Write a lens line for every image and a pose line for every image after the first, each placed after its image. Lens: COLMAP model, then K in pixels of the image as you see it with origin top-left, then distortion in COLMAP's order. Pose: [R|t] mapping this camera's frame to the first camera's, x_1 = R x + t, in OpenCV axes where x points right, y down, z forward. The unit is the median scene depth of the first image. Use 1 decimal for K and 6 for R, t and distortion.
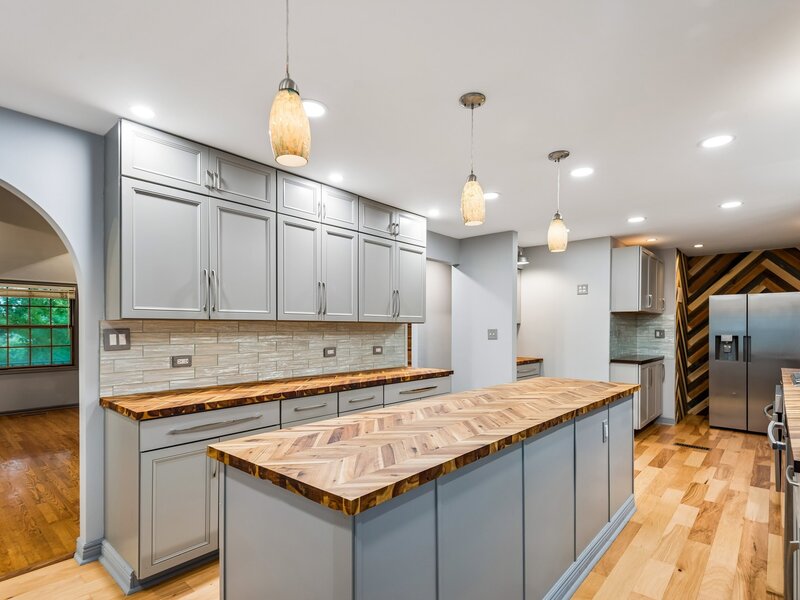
lens RADIAL K [[417.8, 0, 409.1], [0, 417.8, 324.5], [0, 0, 1]] dist [0.002296, 0.000716]
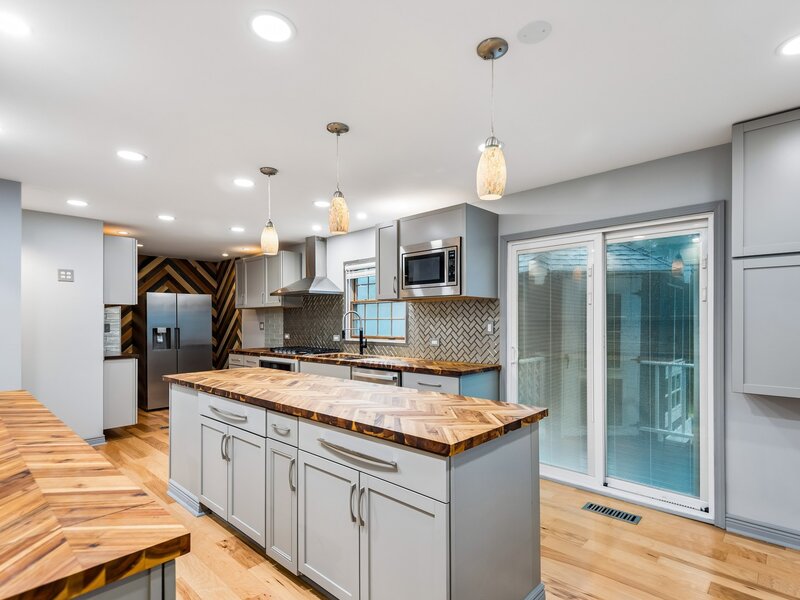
lens RADIAL K [[417.8, 0, 409.1], [0, 417.8, 324.5], [0, 0, 1]] dist [0.002296, 0.000716]
pose [[0.019304, -0.011661, 0.999746, -0.416013], [-0.000733, 0.999932, 0.011677, 0.003114], [-0.999813, -0.000959, 0.019294, 0.318894]]
